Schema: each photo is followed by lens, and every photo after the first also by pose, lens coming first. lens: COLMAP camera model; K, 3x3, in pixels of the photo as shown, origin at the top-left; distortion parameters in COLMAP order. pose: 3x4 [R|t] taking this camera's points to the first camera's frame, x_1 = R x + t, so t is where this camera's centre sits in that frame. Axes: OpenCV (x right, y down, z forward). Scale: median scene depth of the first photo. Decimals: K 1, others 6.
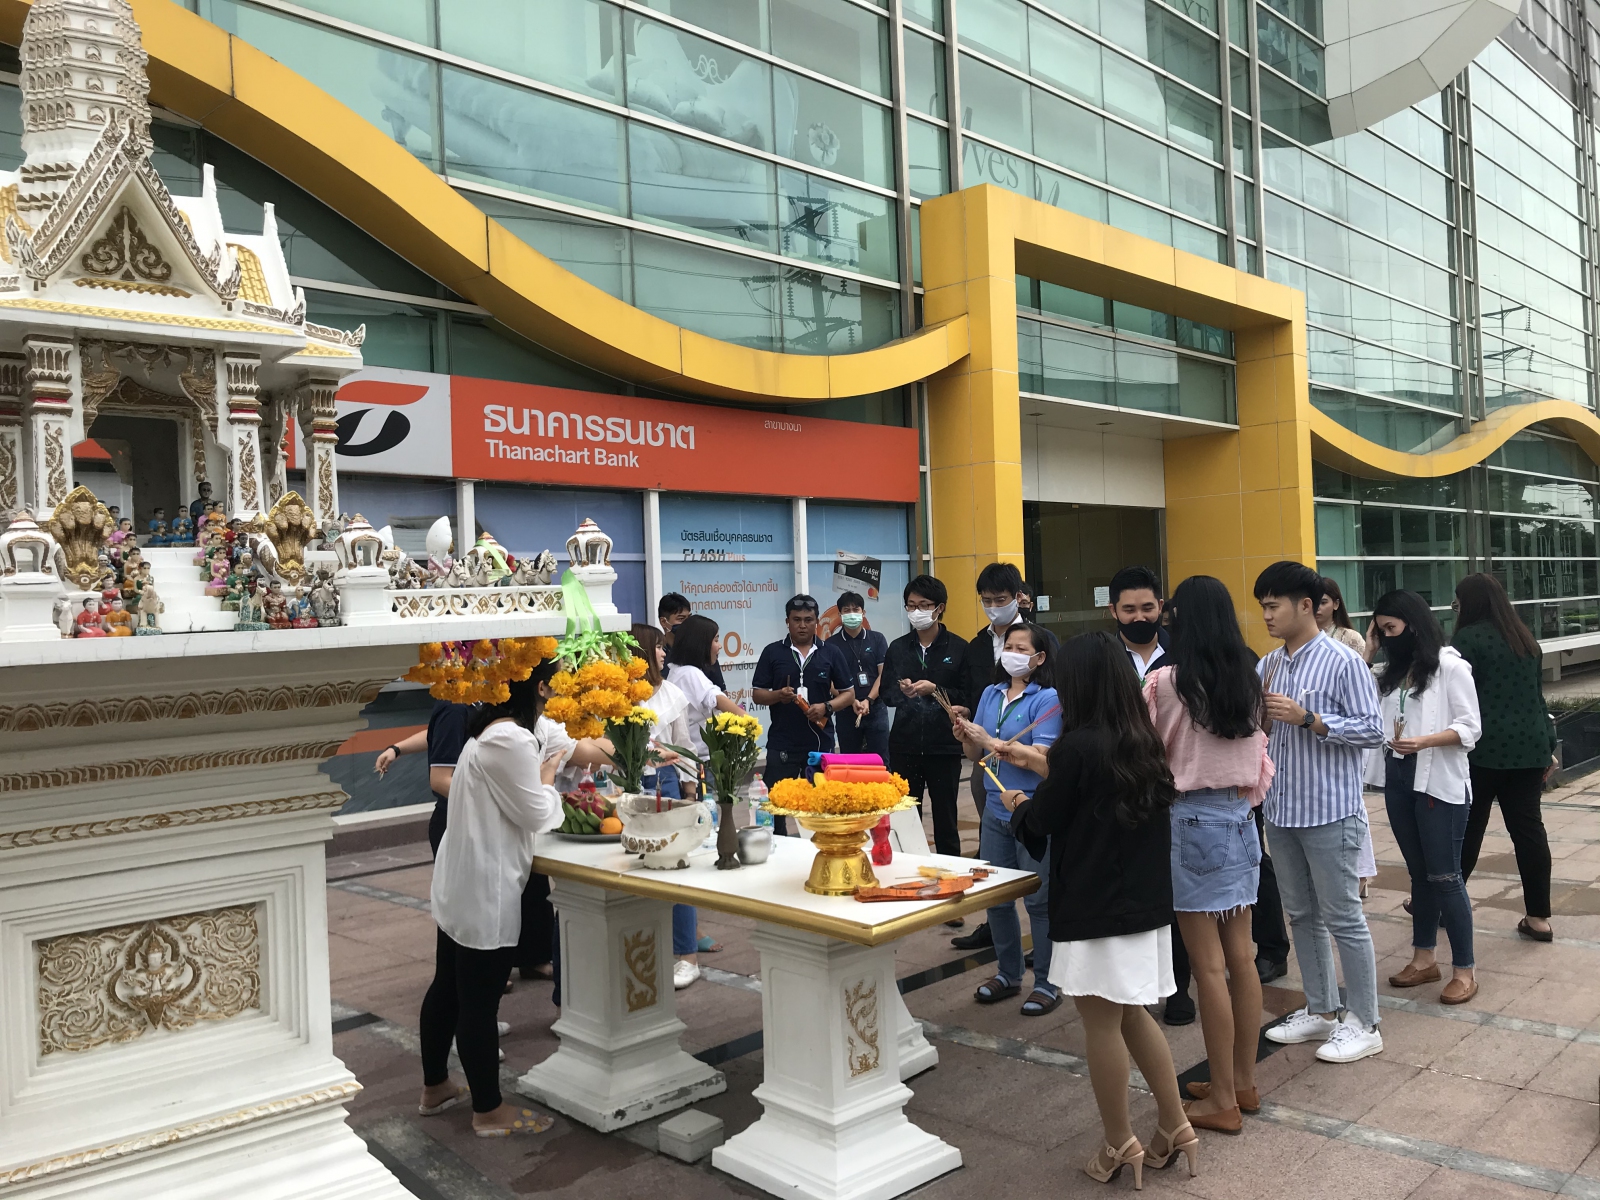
lens RADIAL K [[1315.8, 0, 804.4], [0, 1315.8, 601.8], [0, 0, 1]] dist [0.046884, -0.104489]
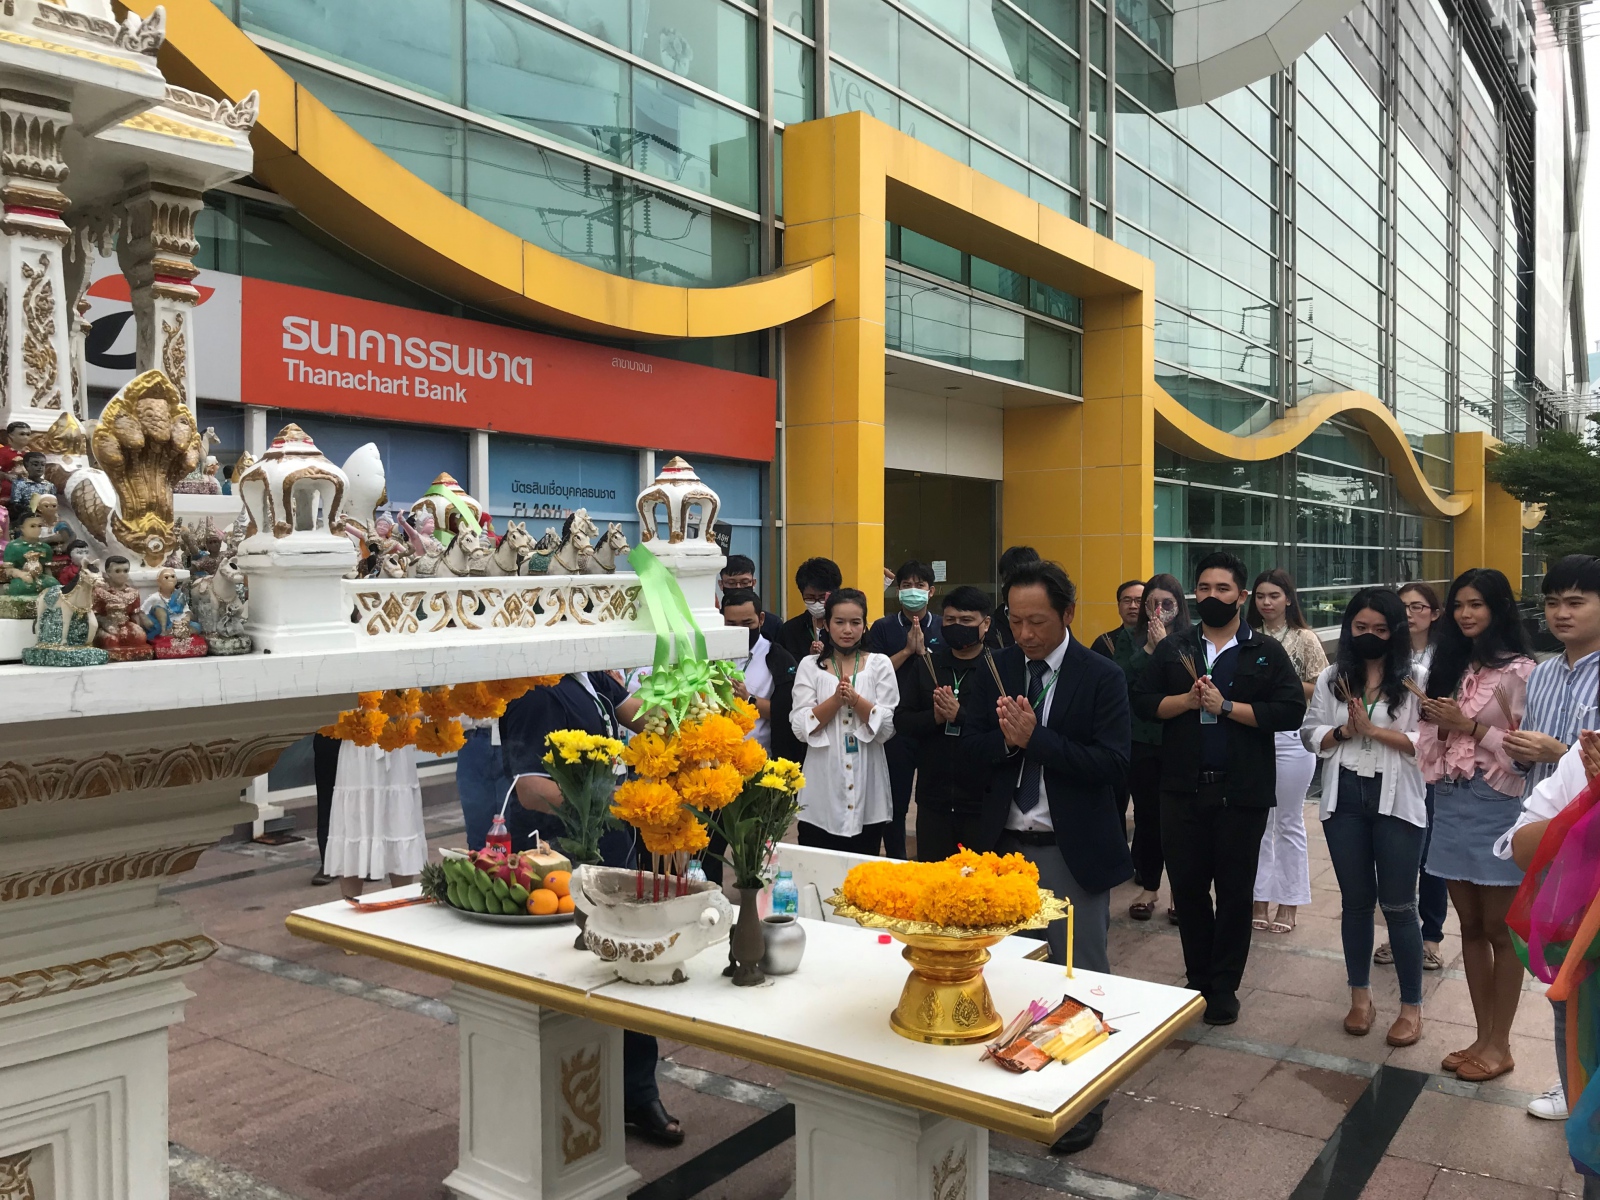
lens RADIAL K [[1348.8, 0, 801.4], [0, 1348.8, 599.0], [0, 0, 1]] dist [0.000620, -0.005137]
pose [[0.985485, 0.031877, 0.166743, -0.053645], [-0.036271, 0.999069, 0.023374, -0.004639], [-0.165843, -0.029083, 0.985723, 0.108592]]
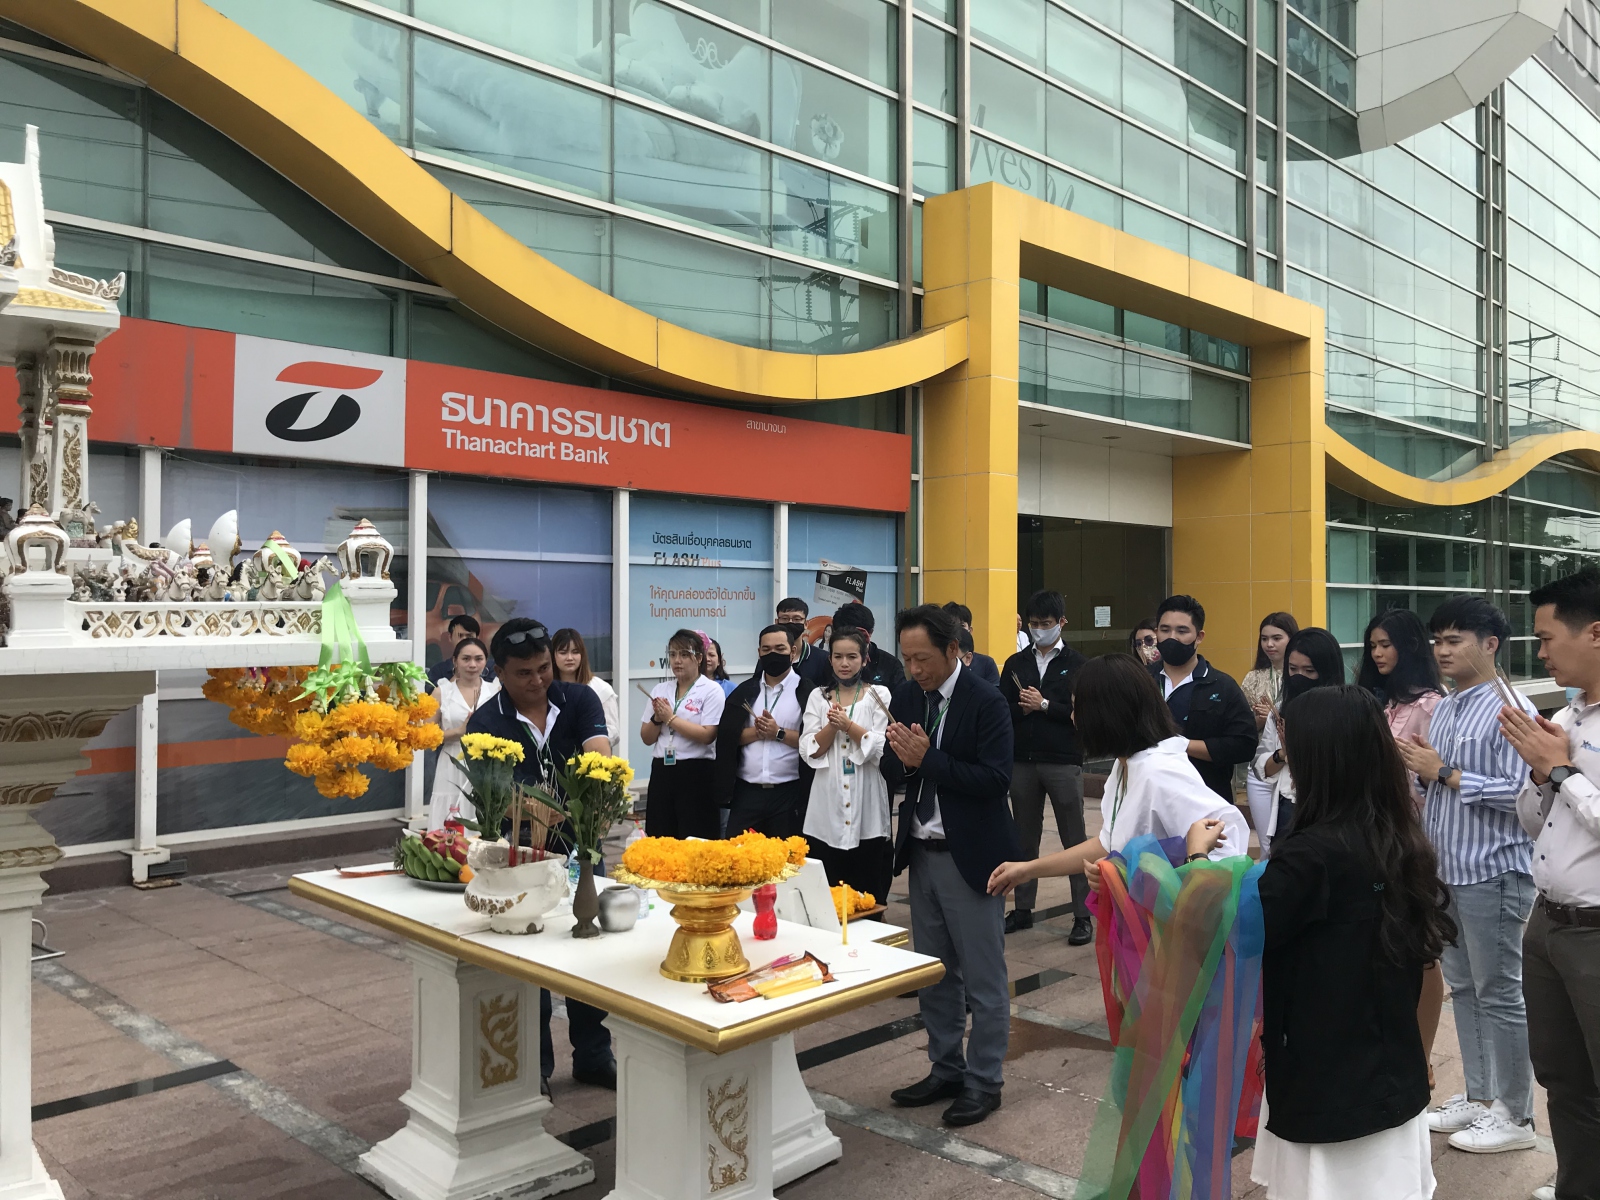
lens RADIAL K [[1315.8, 0, 804.4], [0, 1315.8, 601.8], [0, 0, 1]] dist [0.046884, -0.104489]
pose [[0.999205, 0.038156, -0.011511, 0.029547], [-0.038193, 0.999266, -0.003025, -0.005481], [0.011387, 0.003462, 0.999929, 0.051589]]
